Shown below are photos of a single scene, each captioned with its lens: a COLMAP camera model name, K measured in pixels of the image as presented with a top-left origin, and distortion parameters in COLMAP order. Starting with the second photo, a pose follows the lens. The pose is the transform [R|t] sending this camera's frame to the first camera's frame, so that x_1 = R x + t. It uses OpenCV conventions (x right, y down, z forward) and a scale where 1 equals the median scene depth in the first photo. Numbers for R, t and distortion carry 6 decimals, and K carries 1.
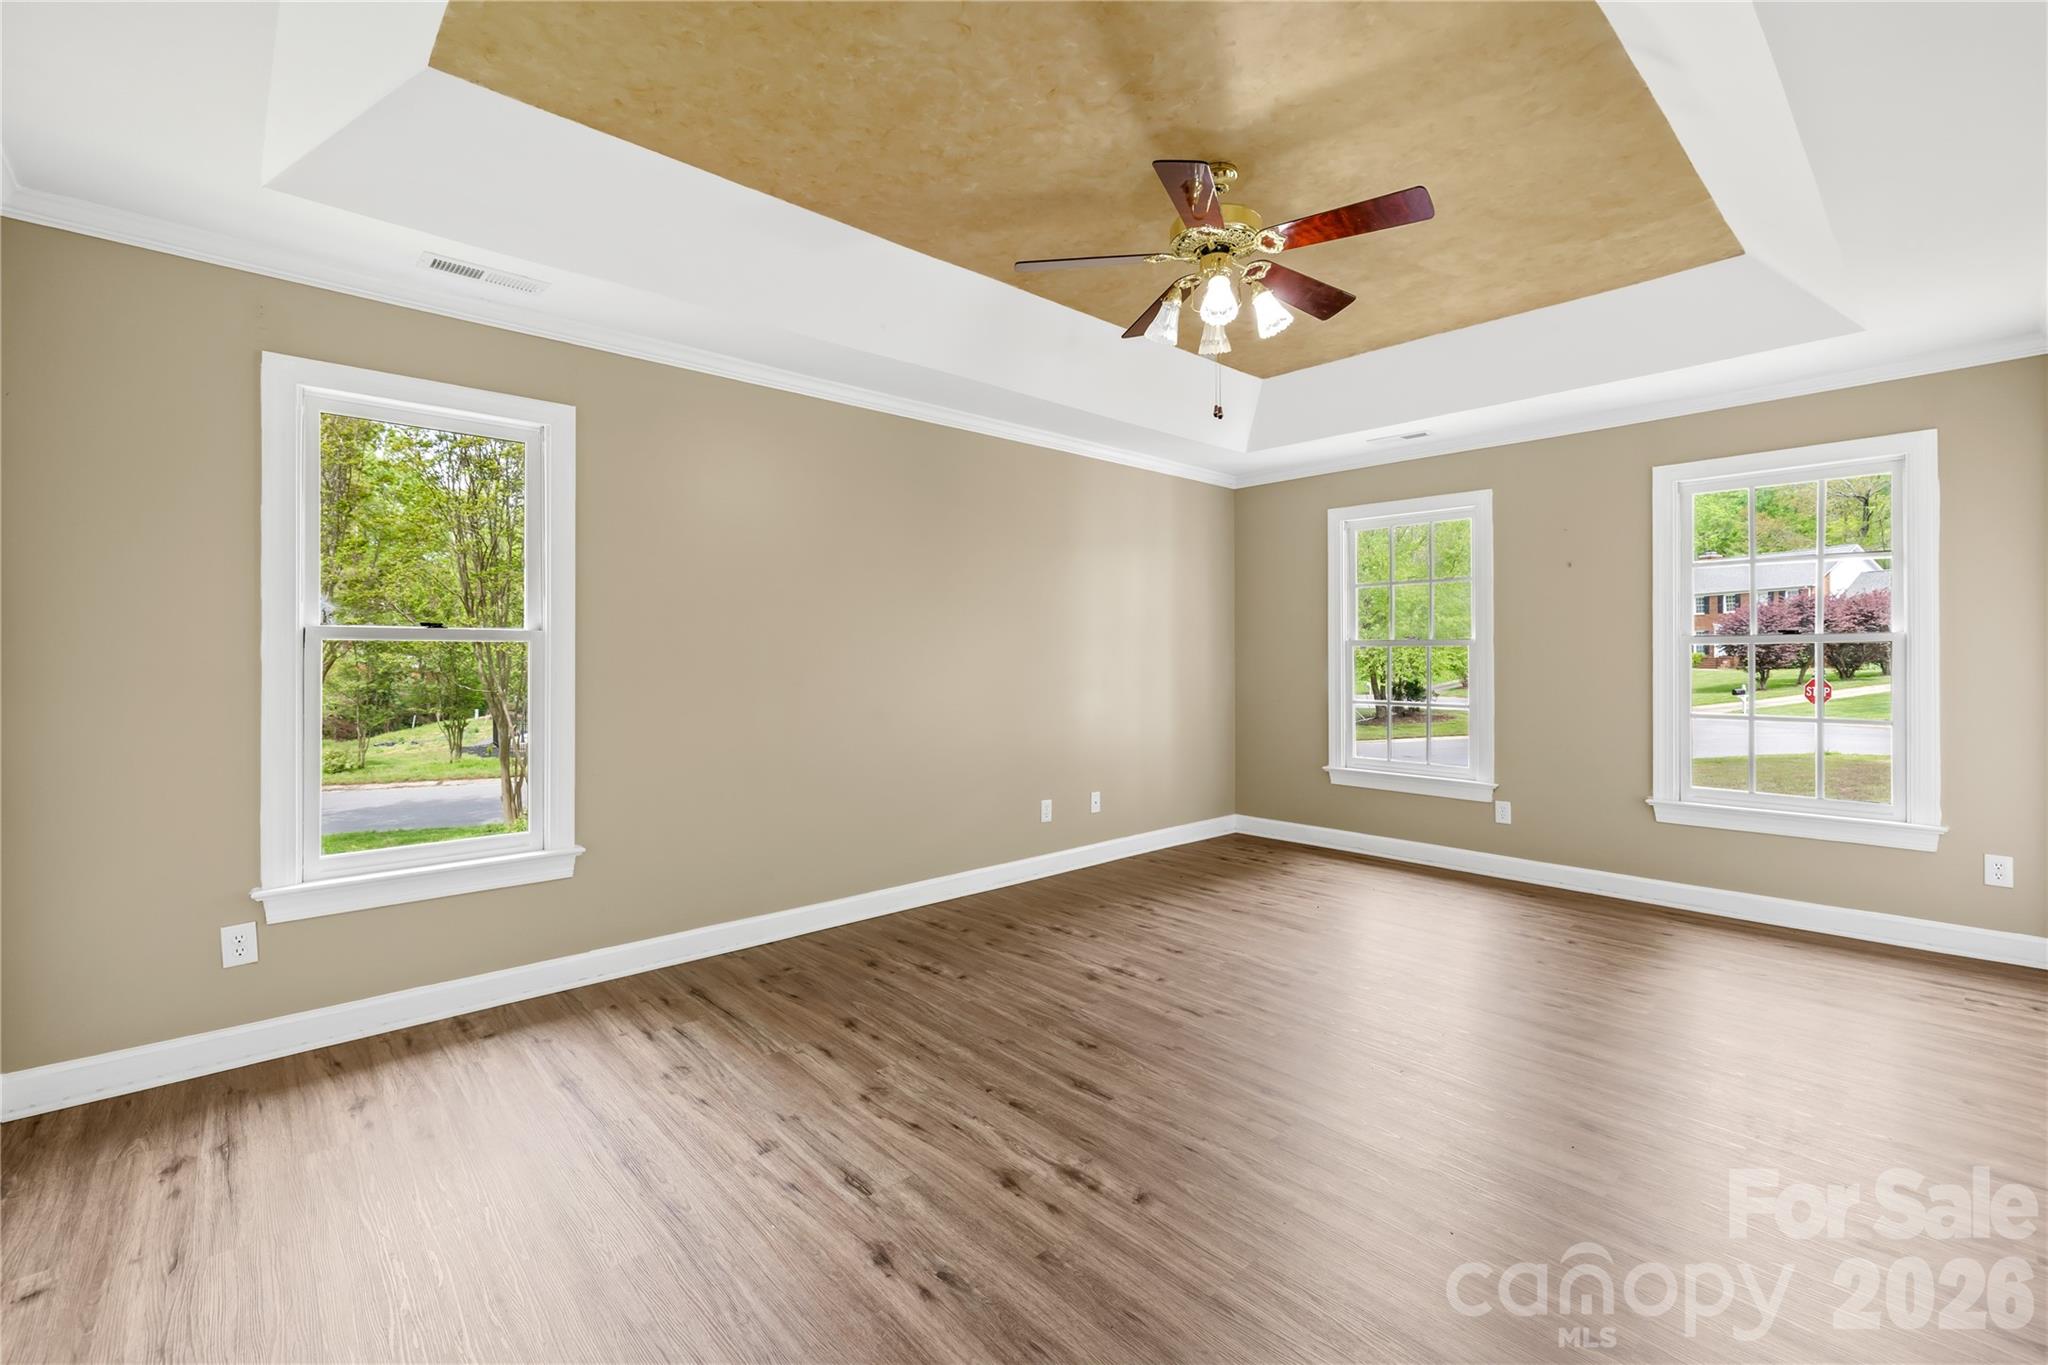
lens RADIAL K [[863.5, 0, 1032.2], [0, 863.5, 665.0], [0, 0, 1]] dist [-0.000530, -0.000069]
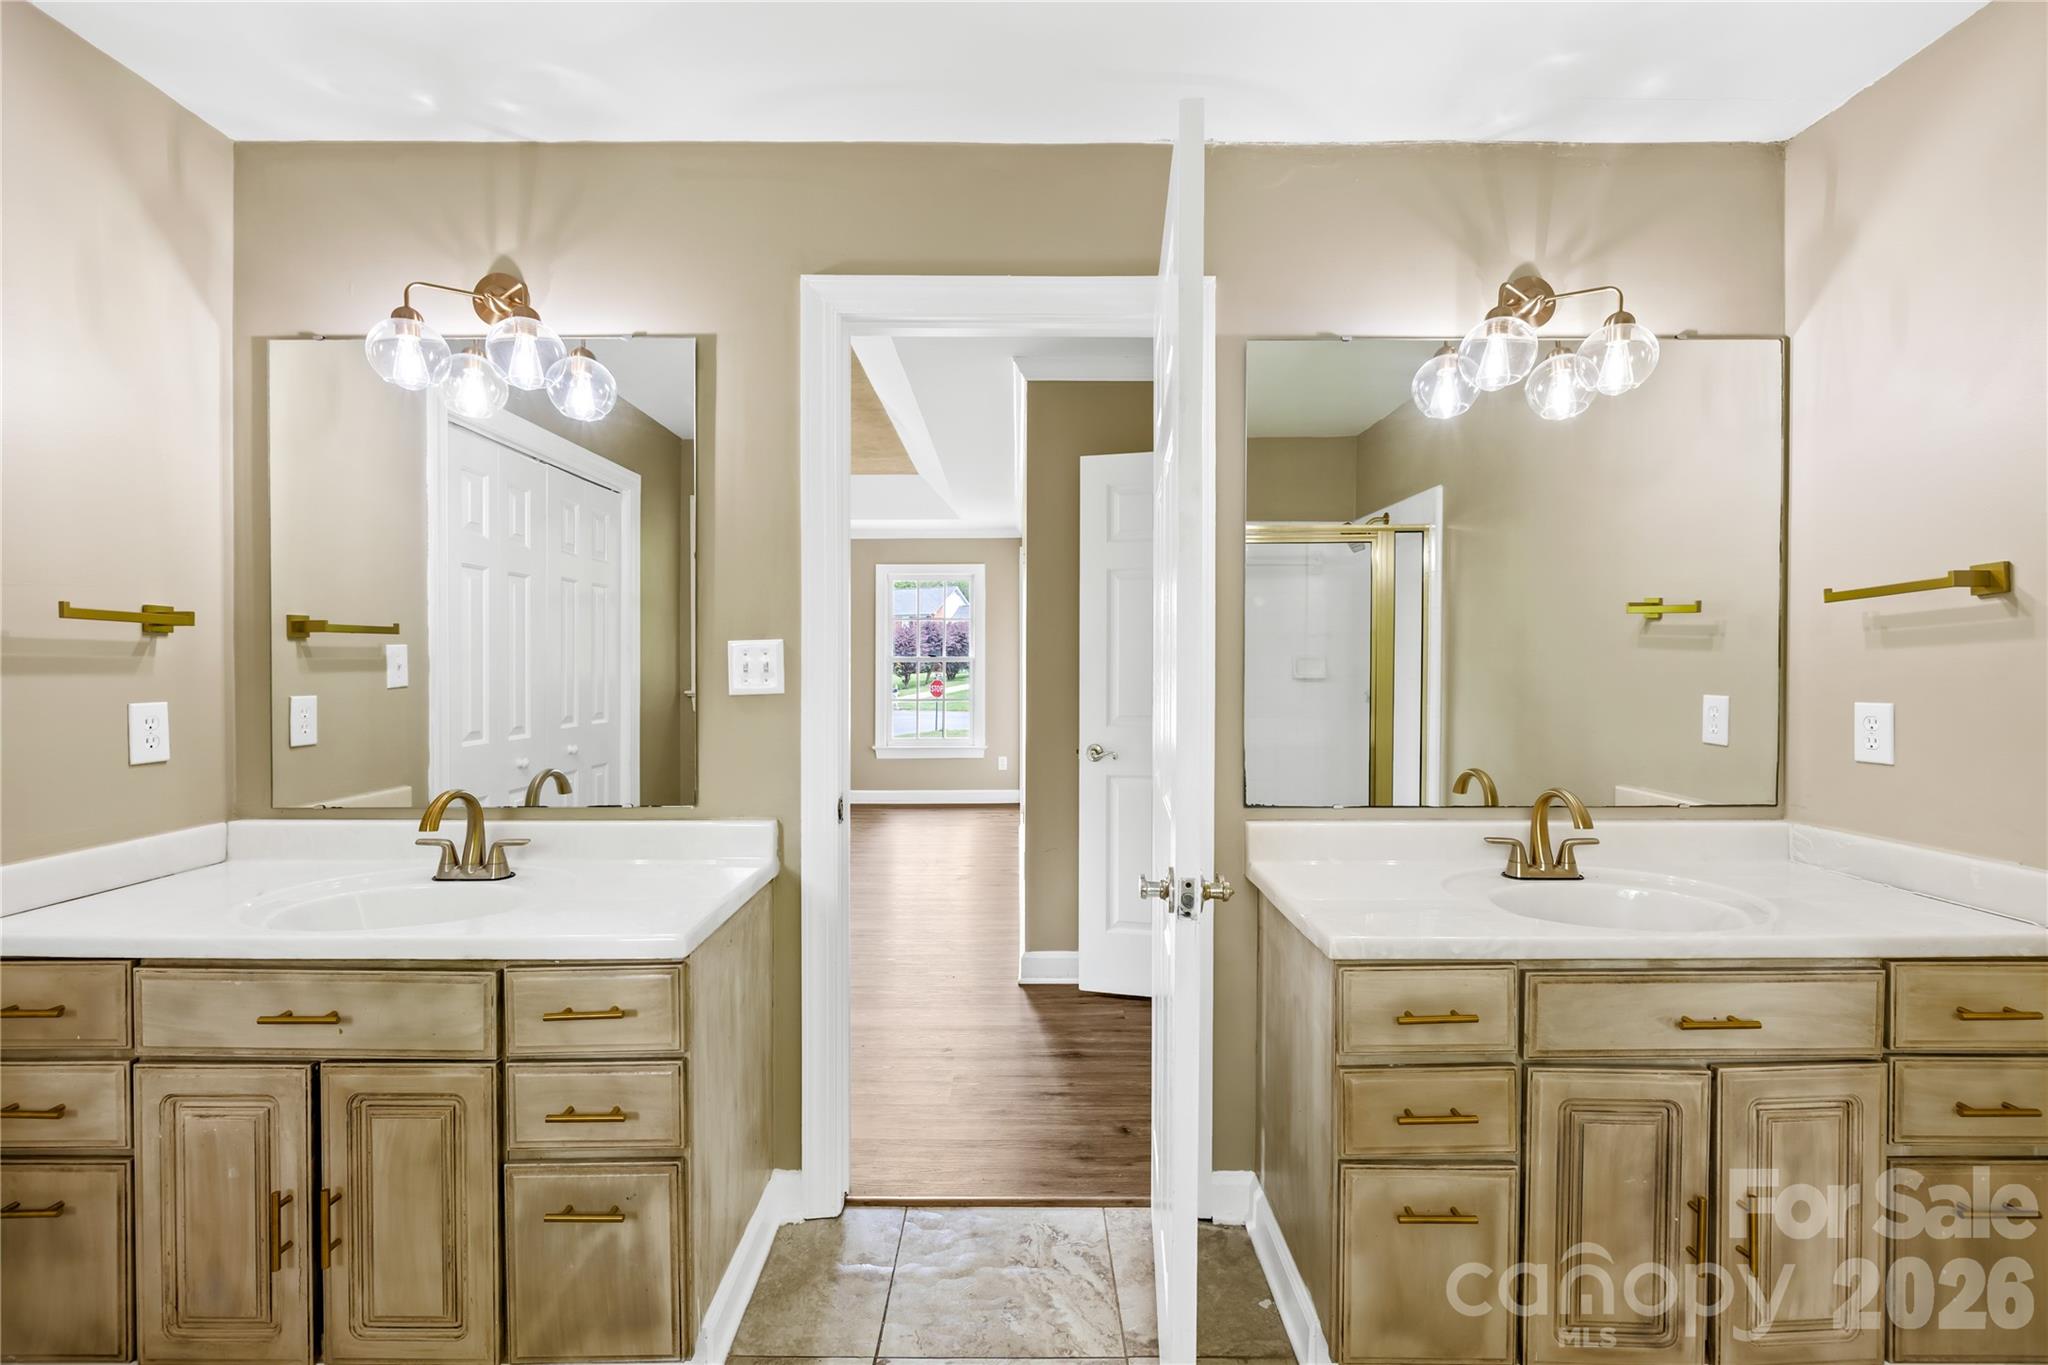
lens RADIAL K [[863.5, 0, 1024.0], [0, 863.5, 680.8], [0, 0, 1]] dist [-0.000530, -0.000069]
pose [[0.666712, -0.007289, 0.745280, -0.275700], [-0.002456, 0.999925, 0.011976, -0.002768], [-0.745311, -0.009815, 0.666645, -0.286776]]
